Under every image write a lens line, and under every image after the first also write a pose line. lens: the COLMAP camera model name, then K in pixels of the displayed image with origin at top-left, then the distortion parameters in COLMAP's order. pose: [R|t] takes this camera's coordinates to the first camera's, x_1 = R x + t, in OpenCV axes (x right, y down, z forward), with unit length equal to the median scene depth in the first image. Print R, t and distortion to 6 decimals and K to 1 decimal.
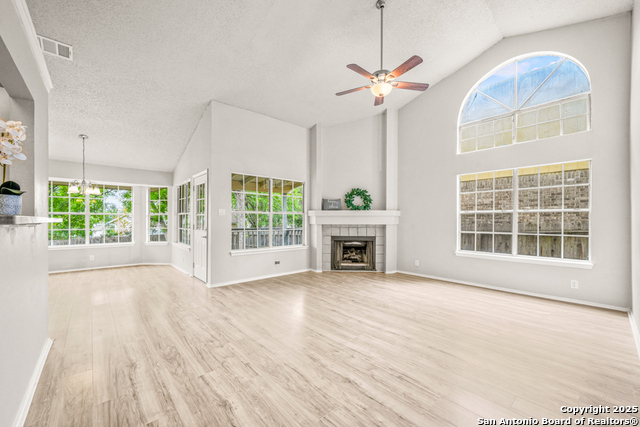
lens RADIAL K [[253.7, 0, 320.3], [0, 253.7, 217.3], [0, 0, 1]] dist [-0.006120, -0.000066]
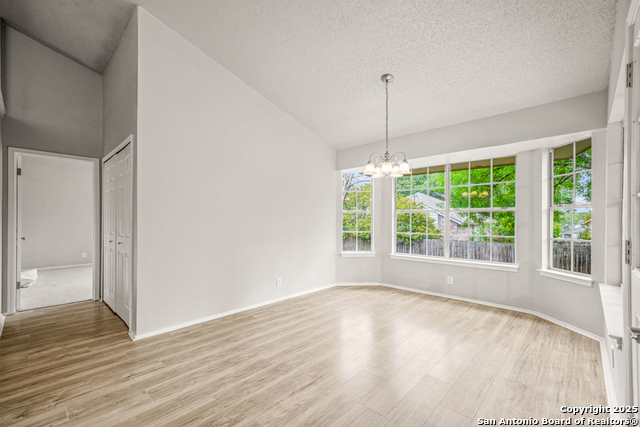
lens RADIAL K [[273.7, 0, 318.4], [0, 273.7, 220.7], [0, 0, 1]] dist [0.000016, 0.000259]
pose [[0.080028, 0.003544, -0.996786, -0.330530], [0.008493, 0.999955, 0.004237, 0.008009], [0.996756, -0.008805, 0.079994, 0.823068]]
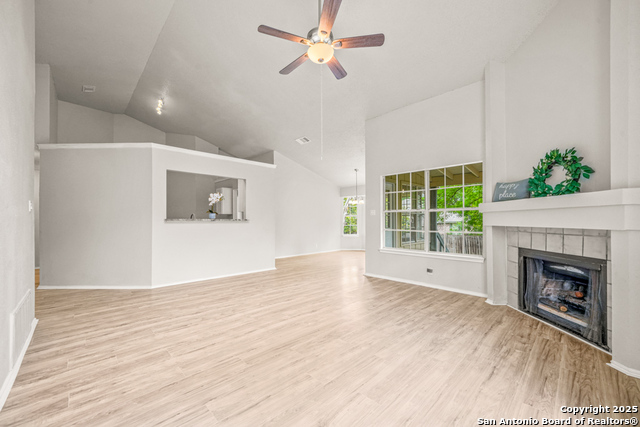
lens RADIAL K [[253.7, 0, 320.3], [0, 253.7, 217.3], [0, 0, 1]] dist [-0.006120, -0.000066]
pose [[0.041337, -0.011697, -0.999077, 0.759282], [0.013591, 0.999846, -0.011143, 0.010496], [0.999053, -0.013118, 0.041489, 0.718012]]
